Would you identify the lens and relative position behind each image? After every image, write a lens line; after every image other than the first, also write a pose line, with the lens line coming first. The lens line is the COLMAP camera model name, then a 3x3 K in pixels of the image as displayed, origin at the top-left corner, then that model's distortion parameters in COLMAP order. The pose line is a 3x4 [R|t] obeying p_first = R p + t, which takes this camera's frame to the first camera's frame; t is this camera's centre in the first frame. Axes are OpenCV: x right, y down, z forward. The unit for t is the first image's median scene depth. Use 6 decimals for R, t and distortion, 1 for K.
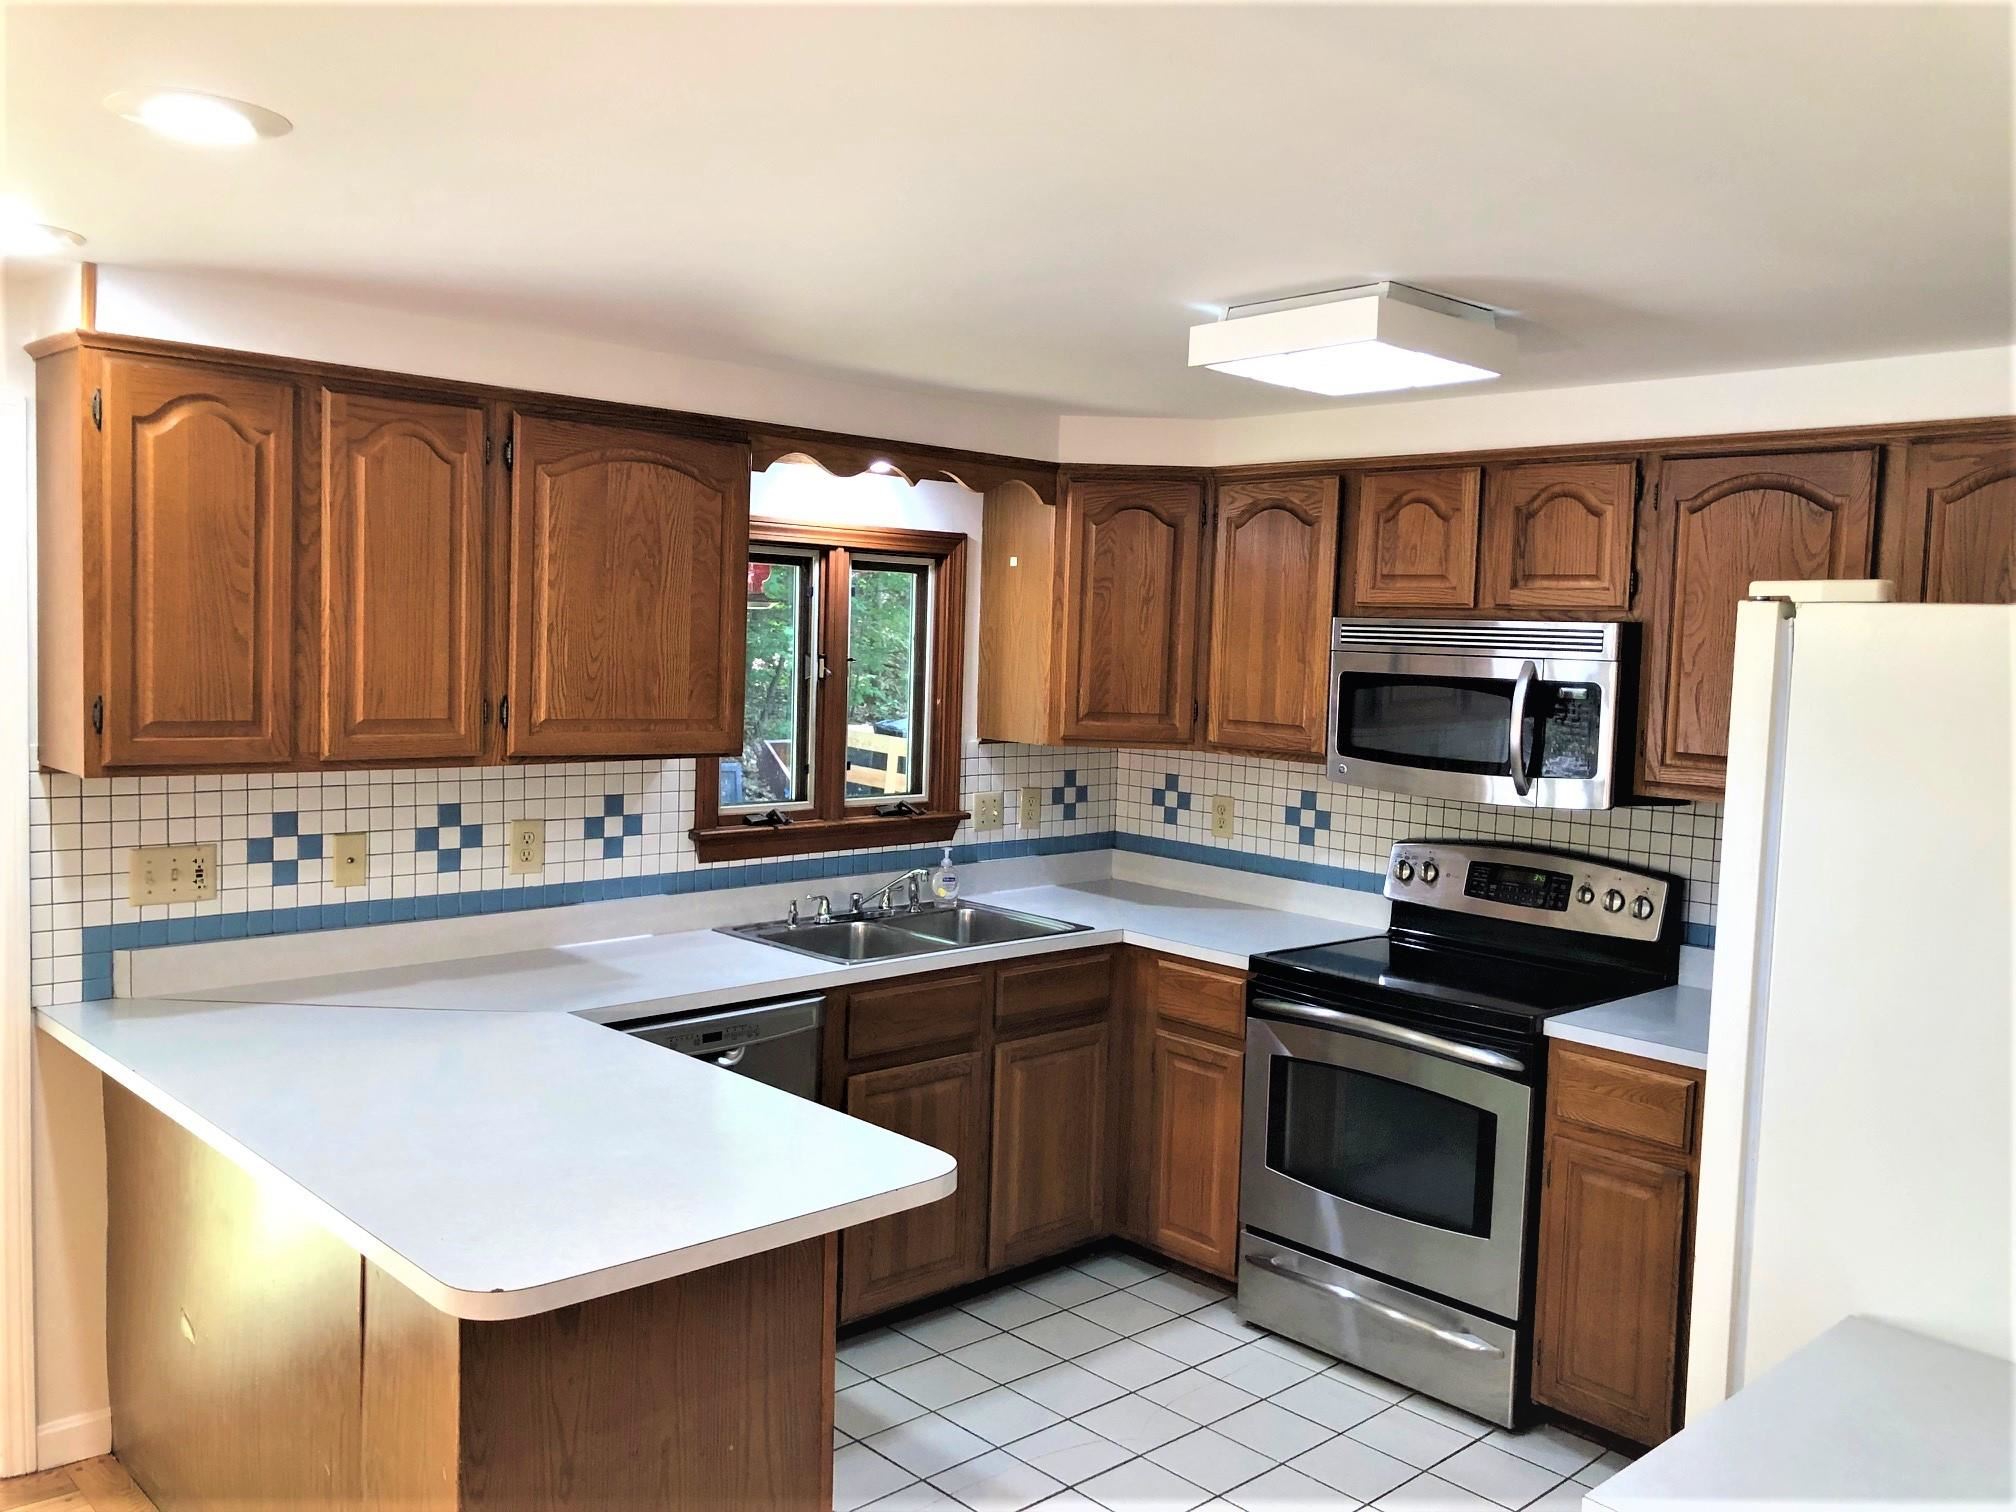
lens RADIAL K [[1653.8, 0, 1008.0], [0, 1653.8, 756.0], [0, 0, 1]] dist [-0.000265, 0.003309]
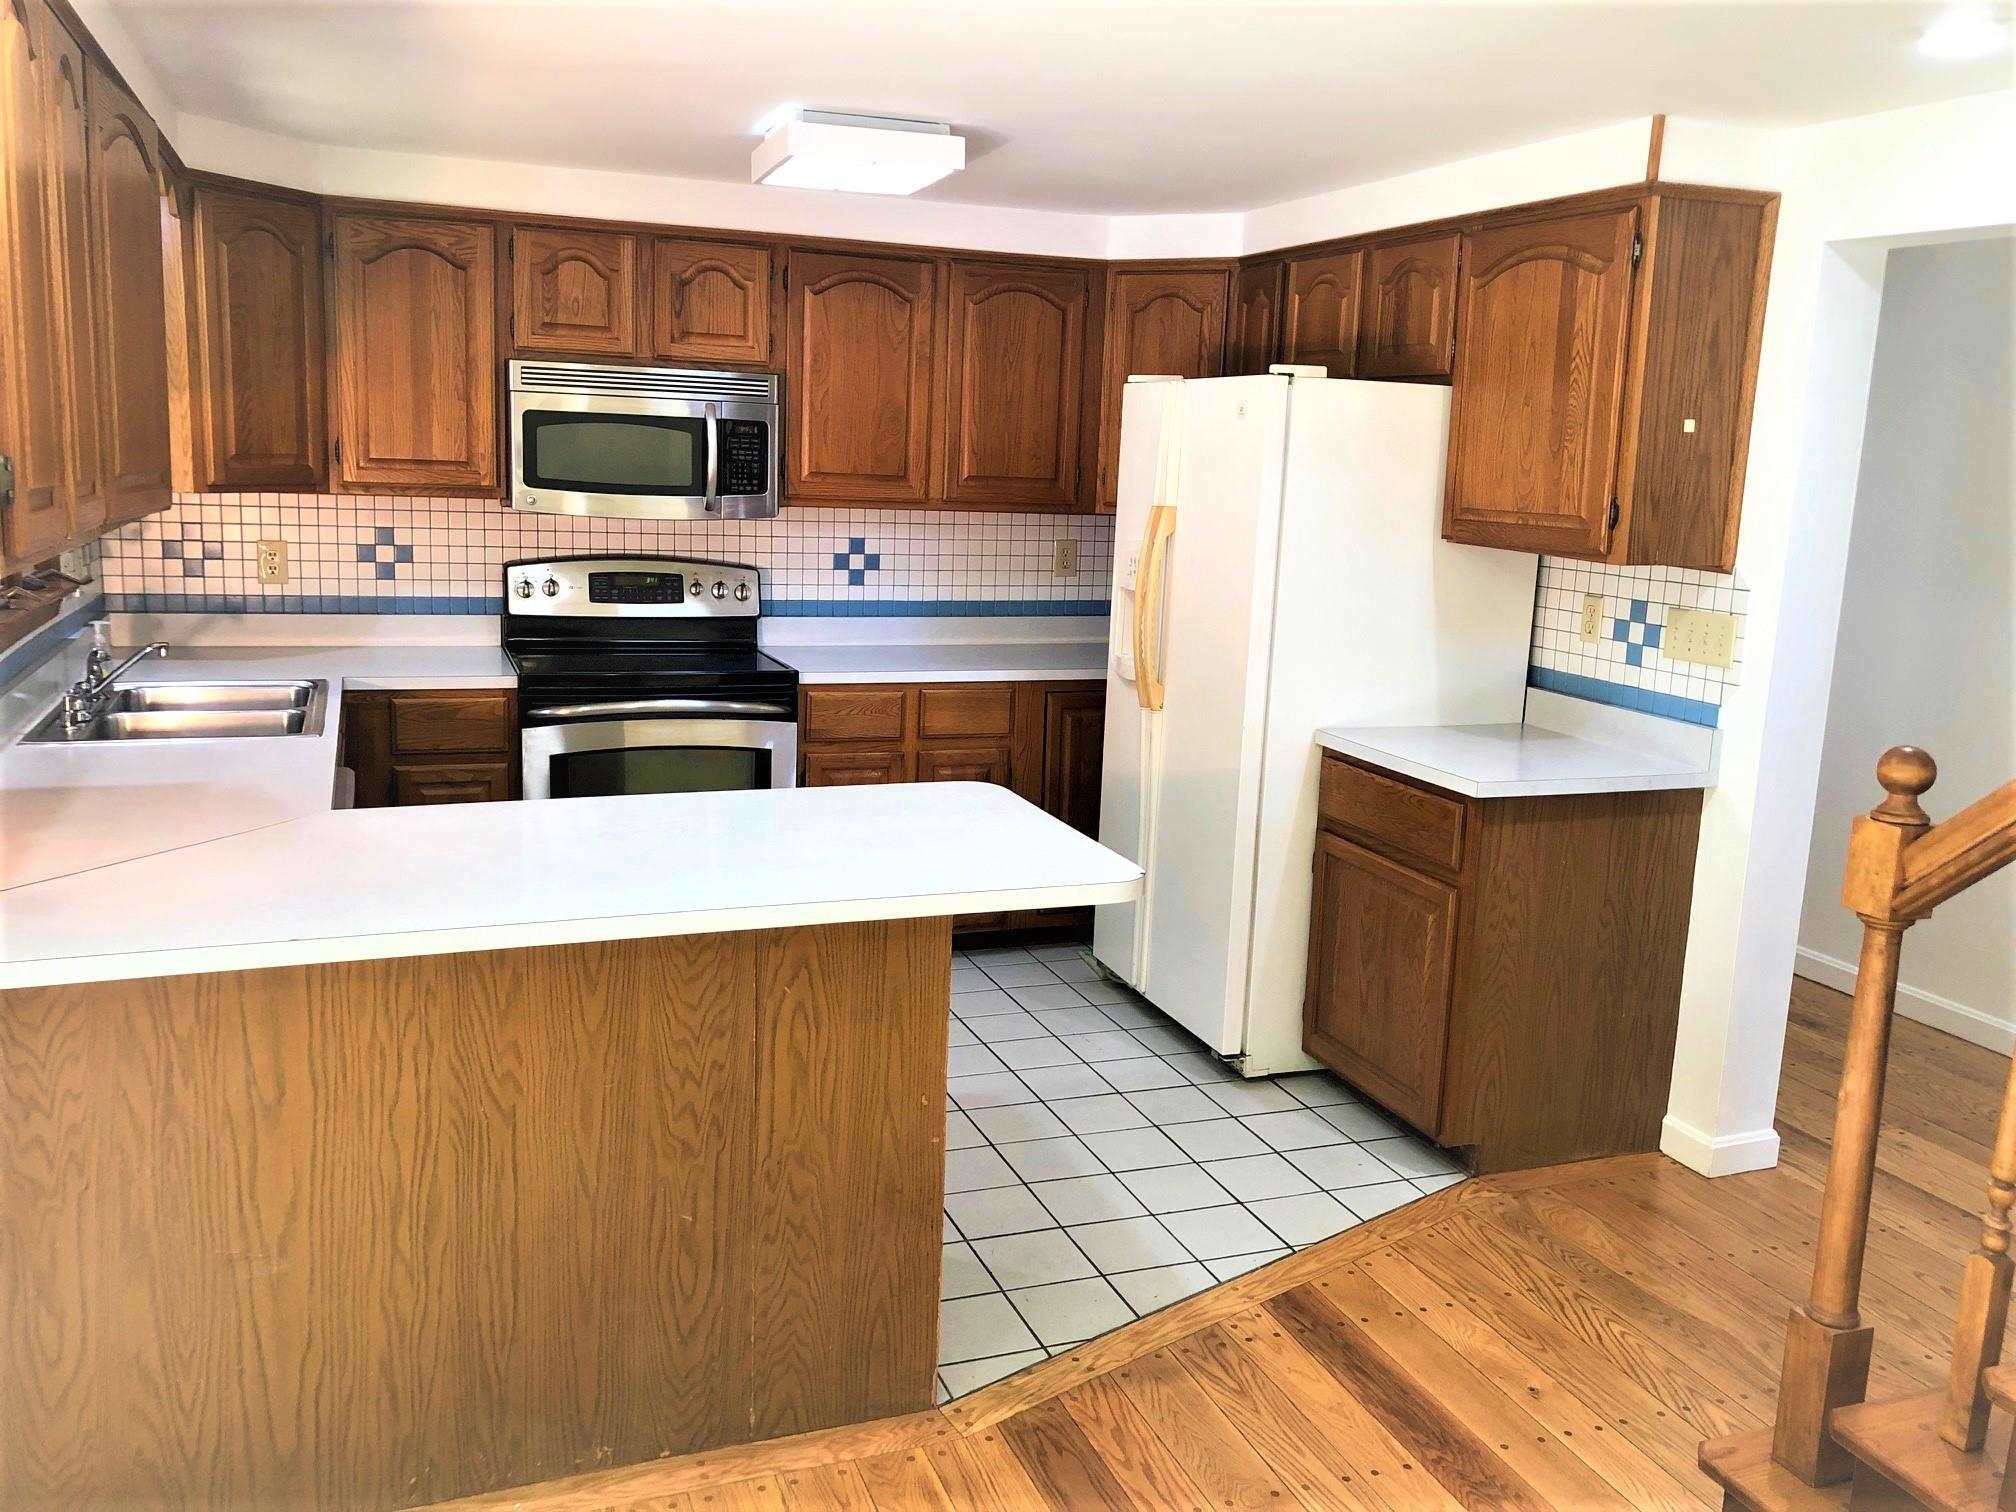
lens RADIAL K [[1653.8, 0, 1008.0], [0, 1653.8, 756.0], [0, 0, 1]] dist [-0.000265, 0.003309]
pose [[0.385296, -0.184068, 0.904249, -0.732782], [0.043246, 0.982429, 0.181555, -0.010699], [-0.921779, -0.030848, 0.386486, 0.267224]]
